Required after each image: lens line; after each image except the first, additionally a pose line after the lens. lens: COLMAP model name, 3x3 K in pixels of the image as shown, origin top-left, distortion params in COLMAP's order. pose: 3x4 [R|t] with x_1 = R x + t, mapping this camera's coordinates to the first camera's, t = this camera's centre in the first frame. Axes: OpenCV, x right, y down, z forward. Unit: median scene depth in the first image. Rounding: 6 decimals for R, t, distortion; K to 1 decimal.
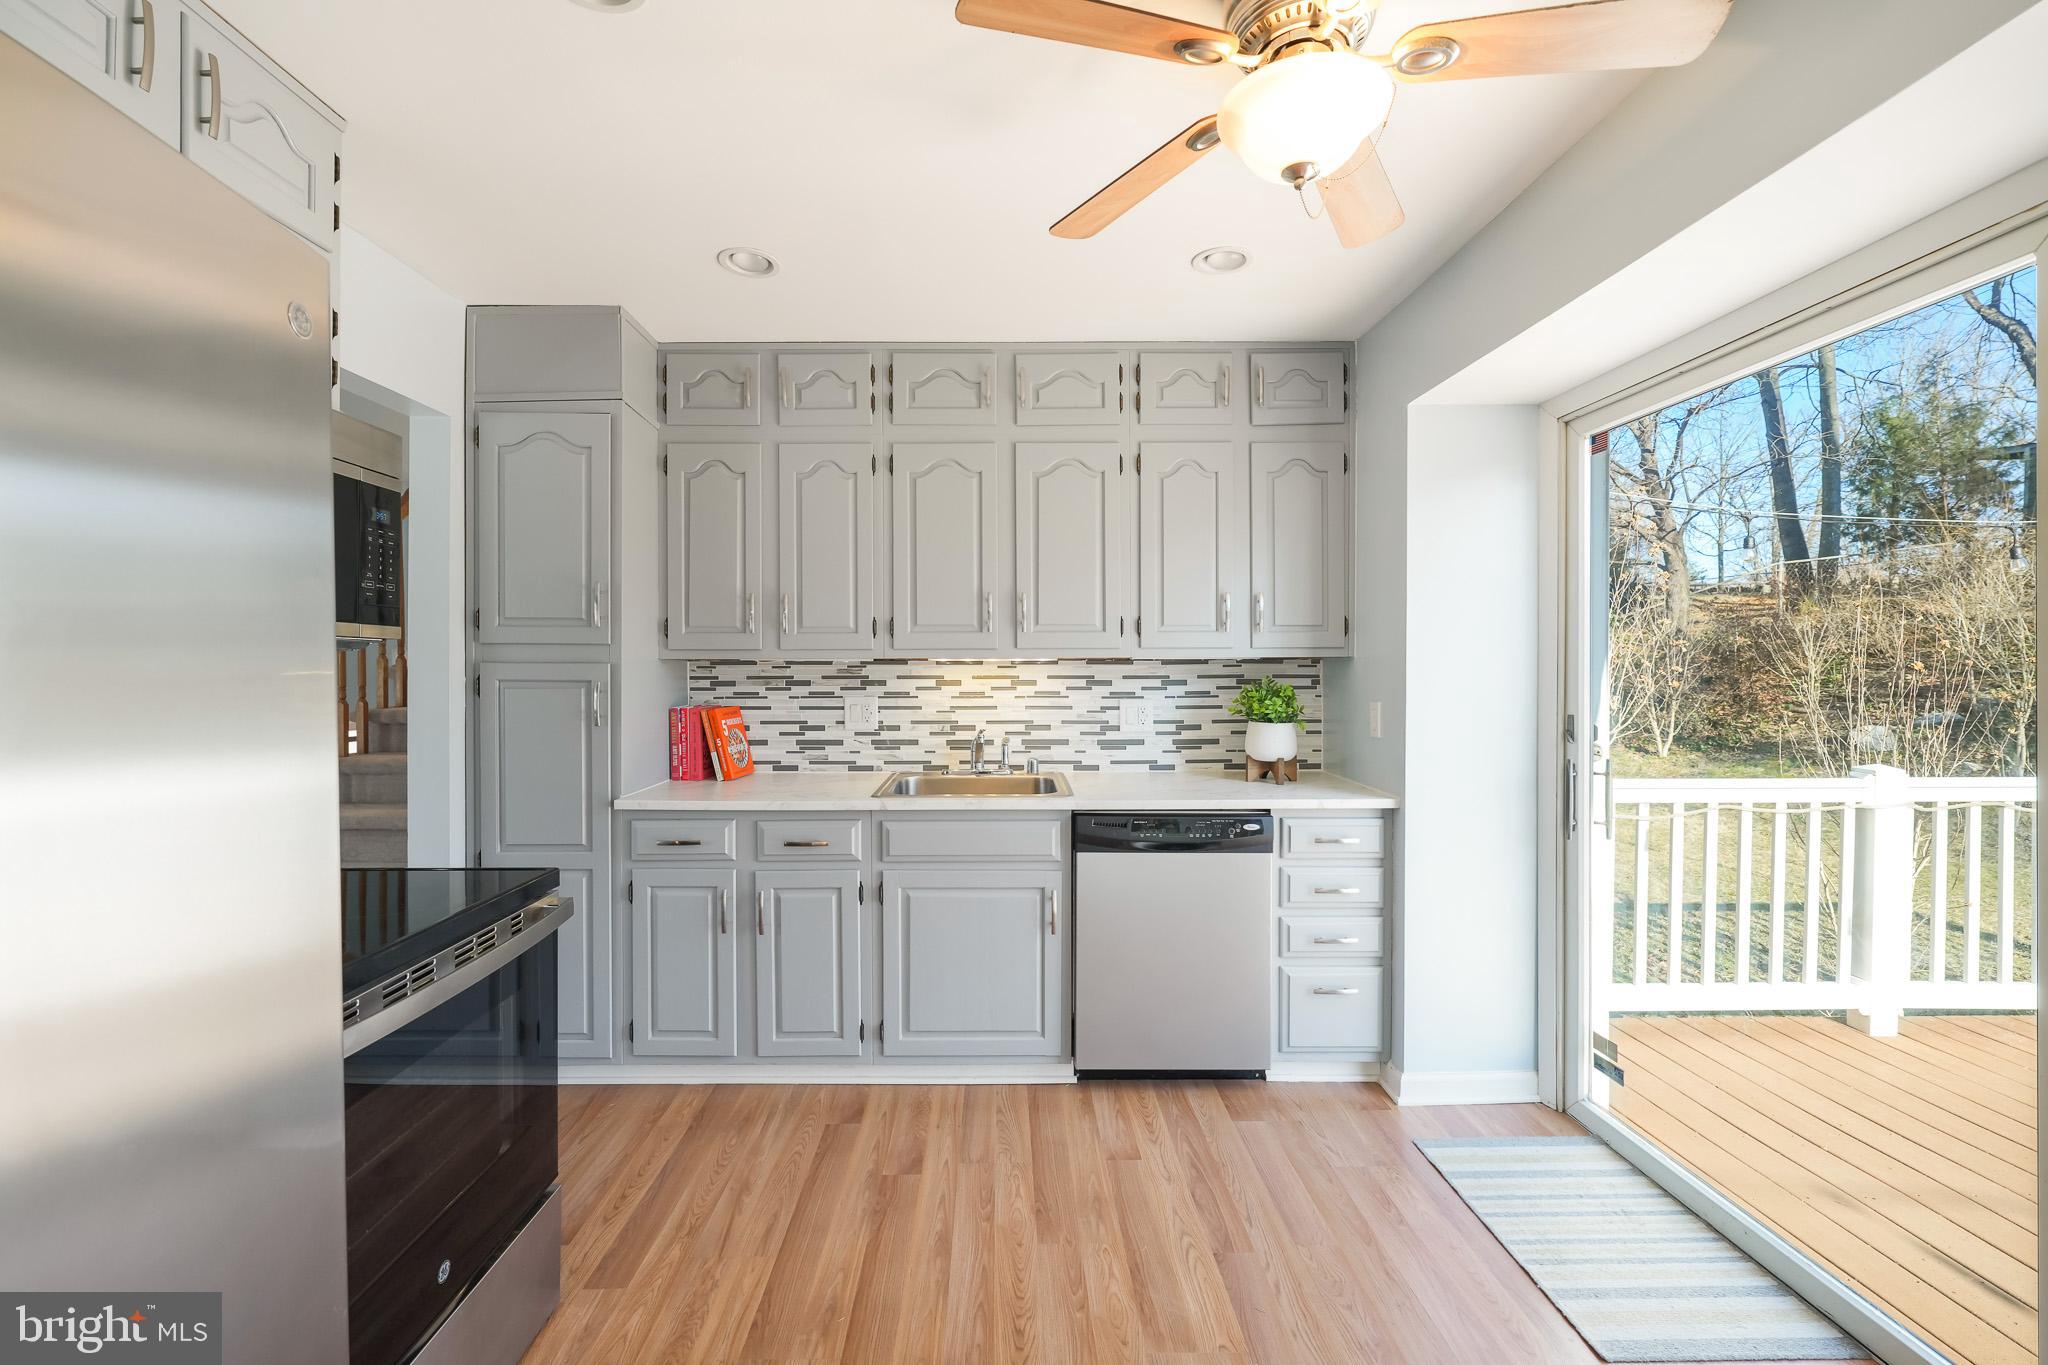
lens RADIAL K [[876.4, 0, 1016.9], [0, 876.4, 680.9], [0, 0, 1]] dist [-0.000008, 0.000063]
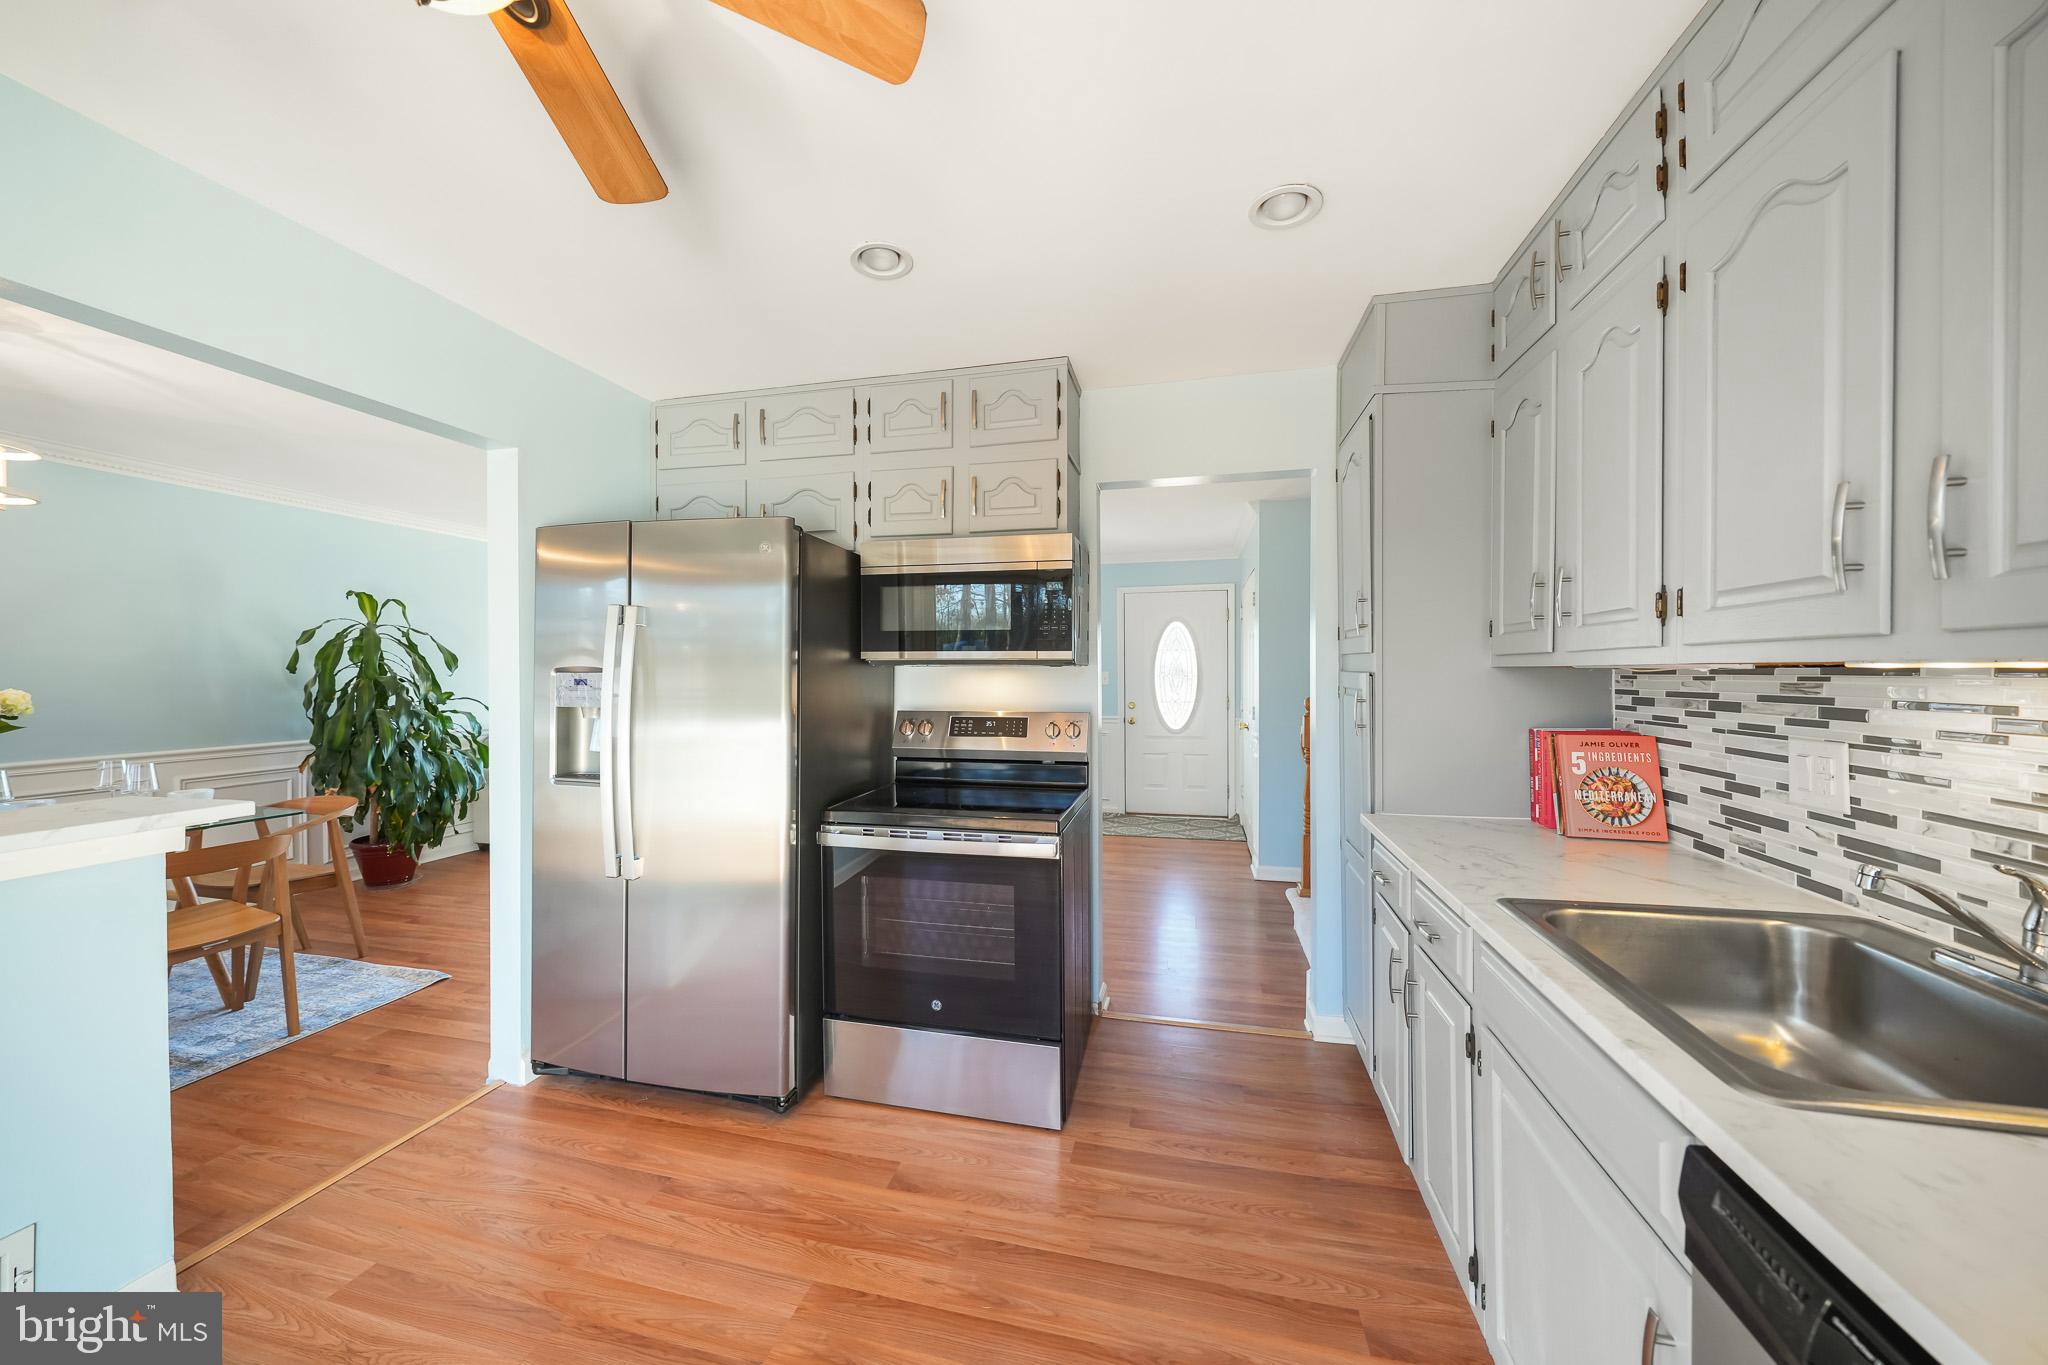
lens RADIAL K [[698.7, 0, 1023.8], [0, 698.7, 683.6], [0, 0, 1]] dist [-0.004826, 0.000272]
pose [[-0.258689, 0.019404, -0.965766, 0.308968], [-0.008182, 0.999718, 0.022278, -0.018897], [0.965926, 0.013665, -0.258458, 0.672782]]
